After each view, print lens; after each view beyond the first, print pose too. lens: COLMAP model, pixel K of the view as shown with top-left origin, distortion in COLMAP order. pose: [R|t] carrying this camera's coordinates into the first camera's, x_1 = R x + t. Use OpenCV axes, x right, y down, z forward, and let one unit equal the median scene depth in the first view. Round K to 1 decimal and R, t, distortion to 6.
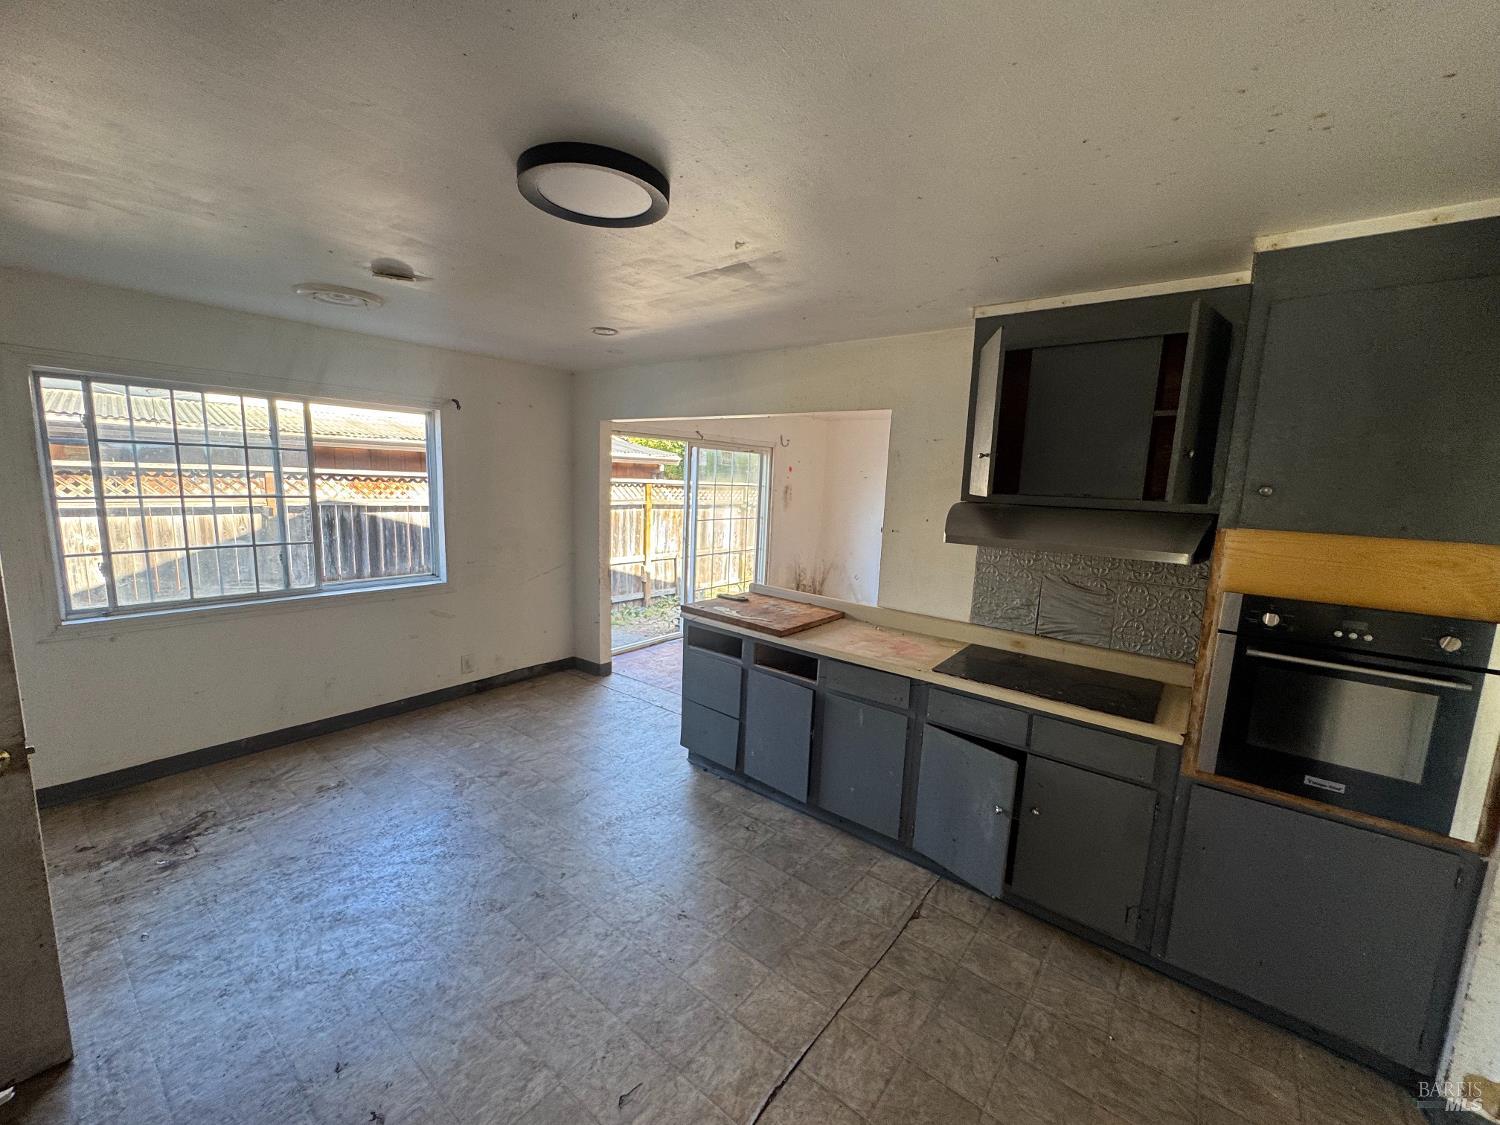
lens RADIAL K [[599.9, 0, 749.7], [0, 599.9, 564.9], [0, 0, 1]] dist [-0.004496, 0.000465]
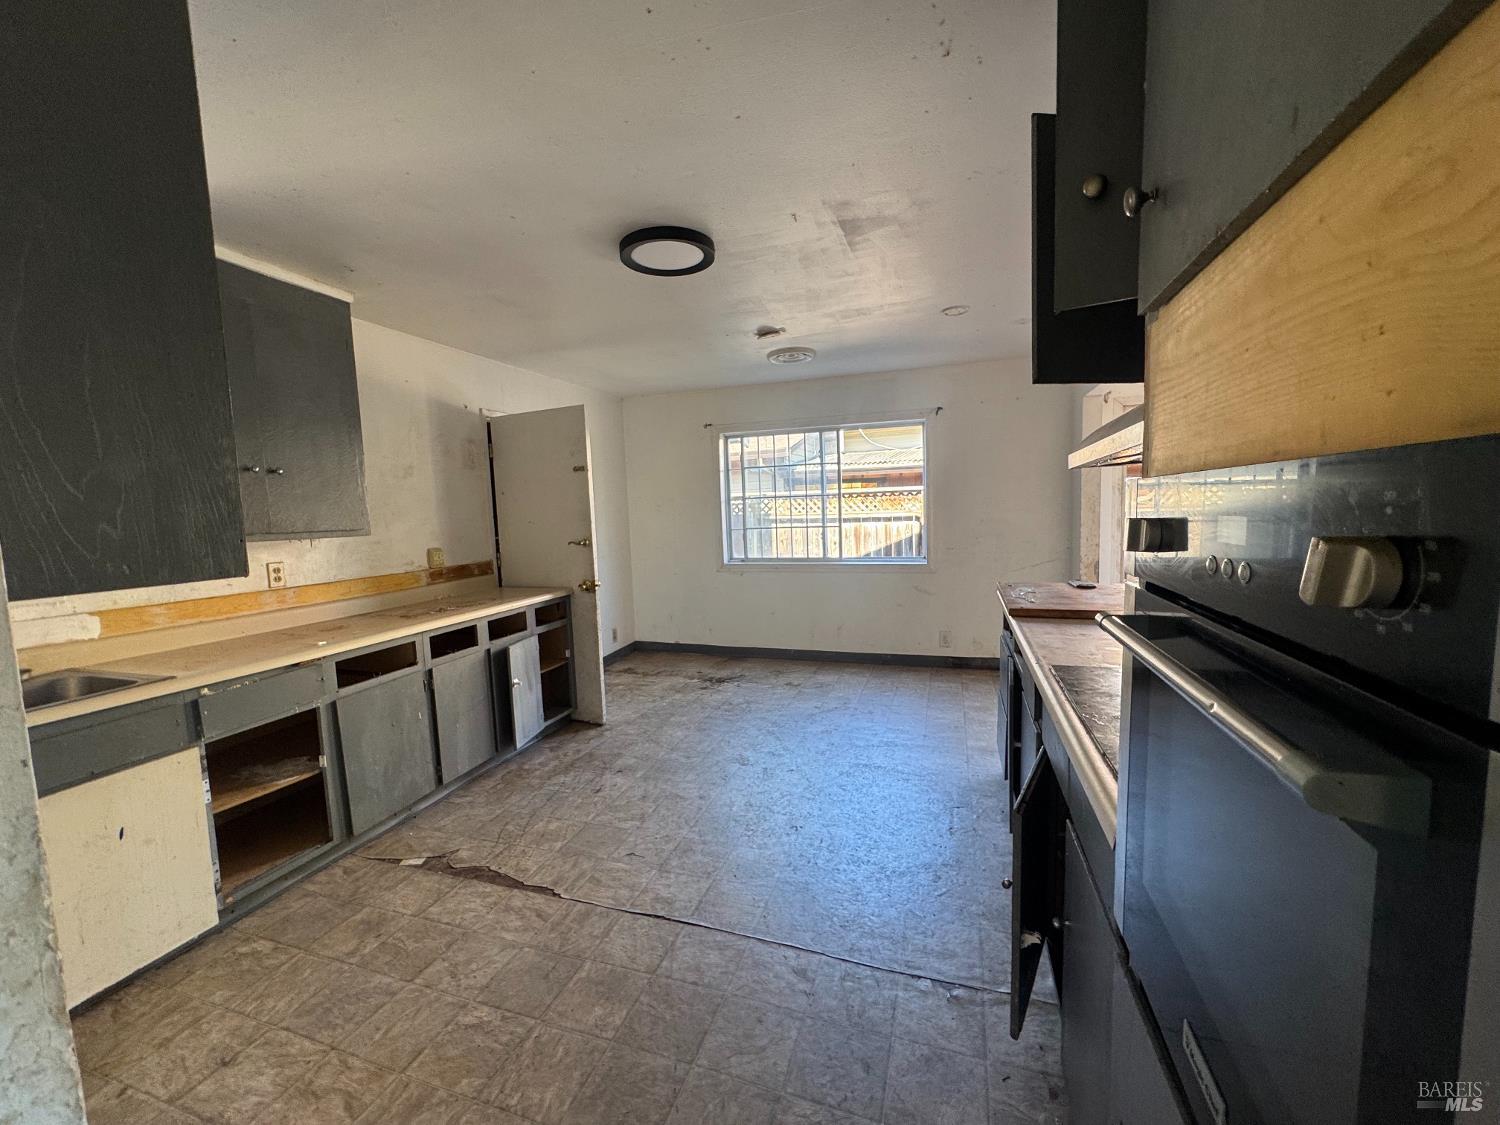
lens RADIAL K [[599.9, 0, 740.5], [0, 599.9, 563.7], [0, 0, 1]] dist [-0.004496, 0.000465]
pose [[0.321861, 0.038470, -0.946005, 0.712914], [-0.093309, 0.995599, 0.008741, 0.078423], [0.942178, 0.085457, 0.324034, 0.404425]]
